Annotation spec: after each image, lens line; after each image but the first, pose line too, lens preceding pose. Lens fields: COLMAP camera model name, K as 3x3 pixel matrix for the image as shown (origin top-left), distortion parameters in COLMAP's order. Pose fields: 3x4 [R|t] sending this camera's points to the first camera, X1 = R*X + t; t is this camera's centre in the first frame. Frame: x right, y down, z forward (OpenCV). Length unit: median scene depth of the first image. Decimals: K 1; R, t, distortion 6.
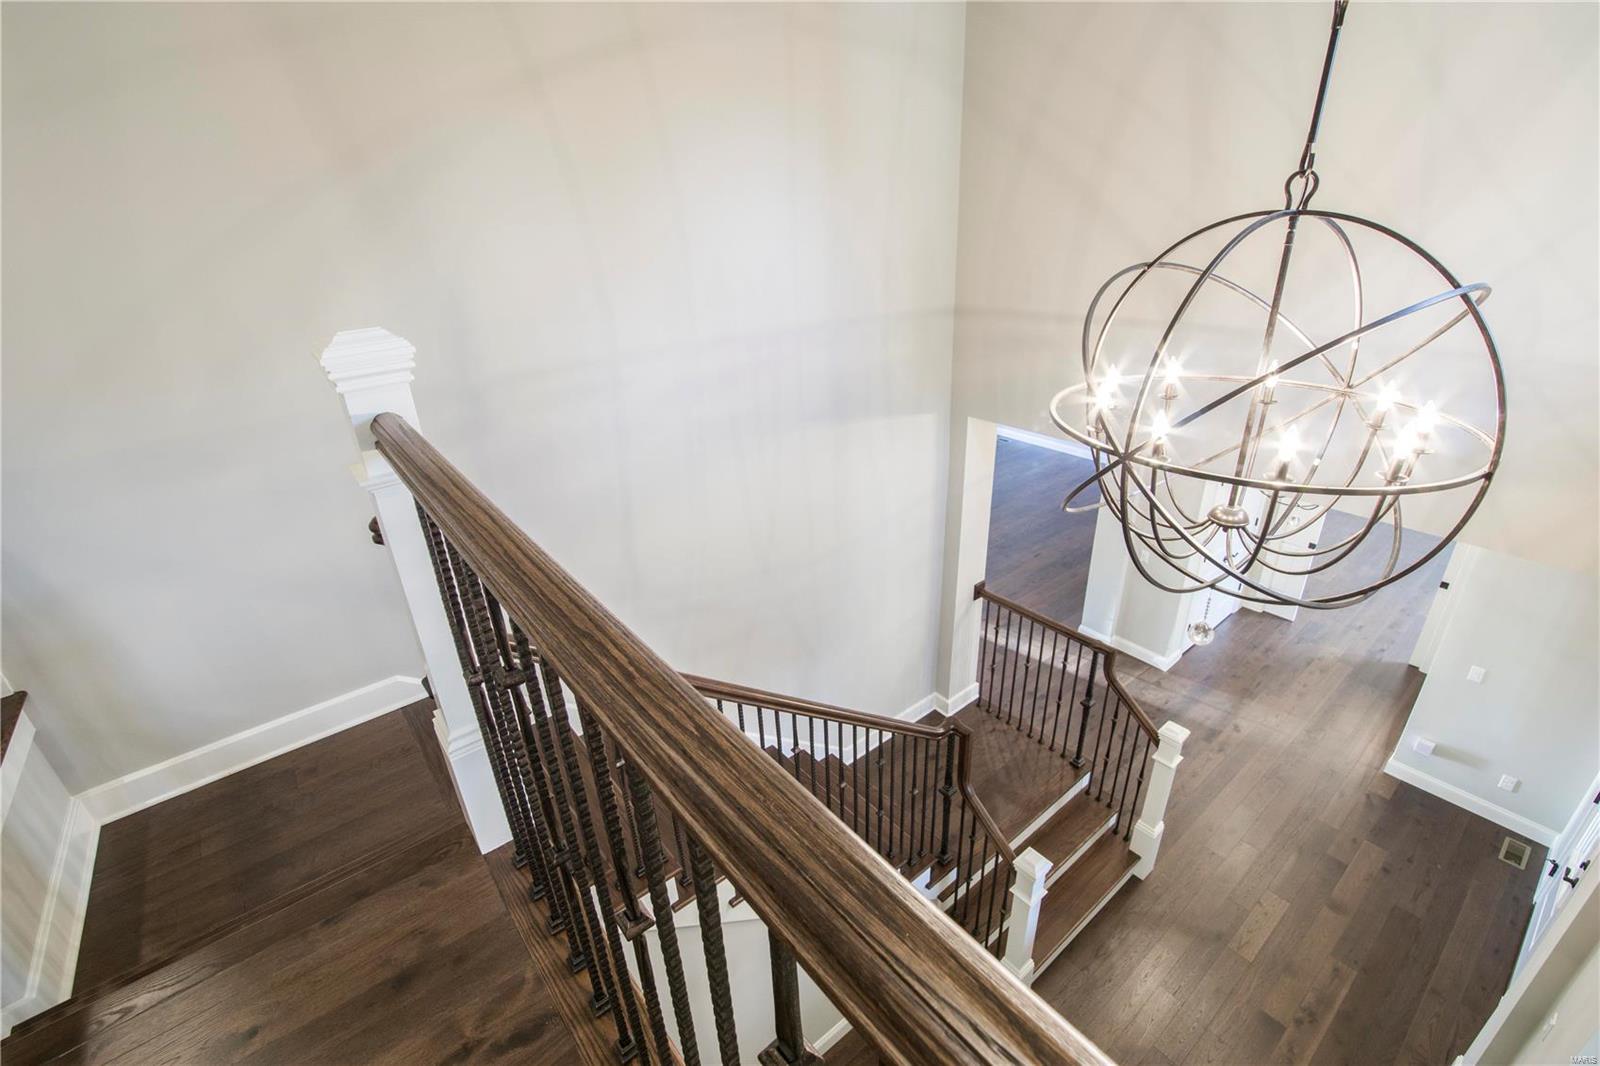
lens RADIAL K [[755.3, 0, 803.4], [0, 755.3, 494.8], [0, 0, 1]] dist [-0.000406, -0.000009]
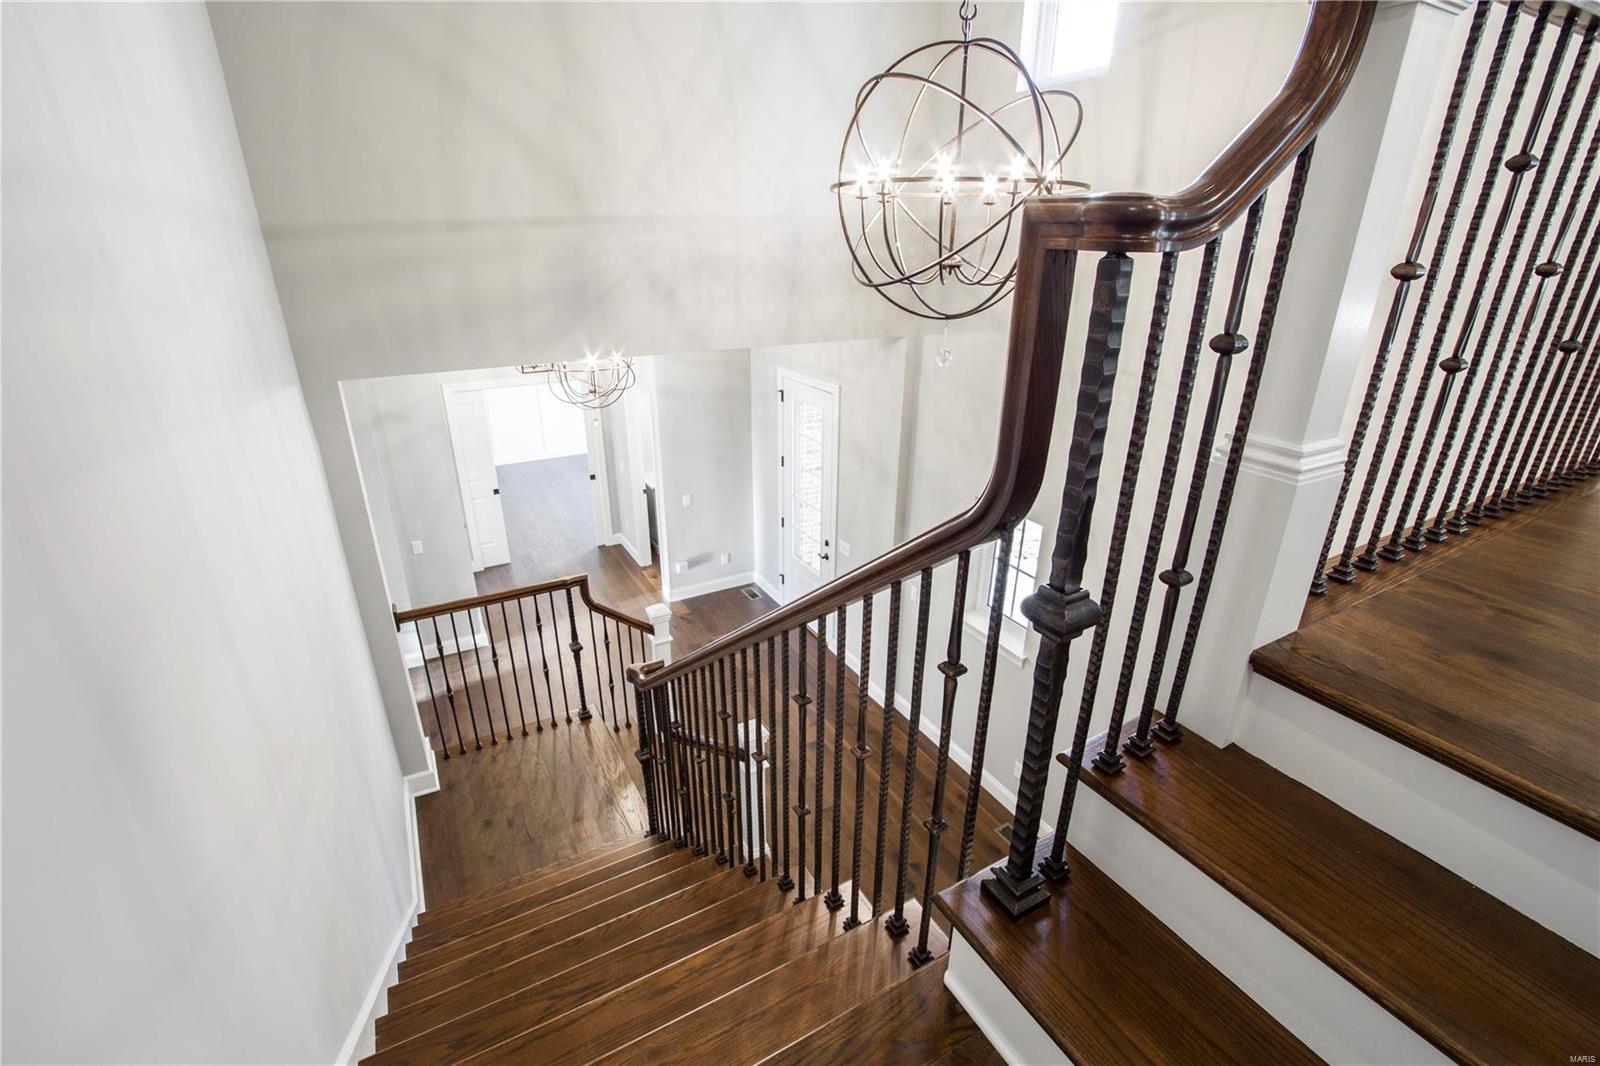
lens RADIAL K [[755.3, 0, 803.4], [0, 755.3, 494.8], [0, 0, 1]] dist [-0.000406, -0.000009]
pose [[0.182420, -0.294310, 0.938139, -0.444162], [0.371023, 0.904213, 0.211521, 0.008335], [-0.910530, 0.309485, 0.274142, 0.446838]]
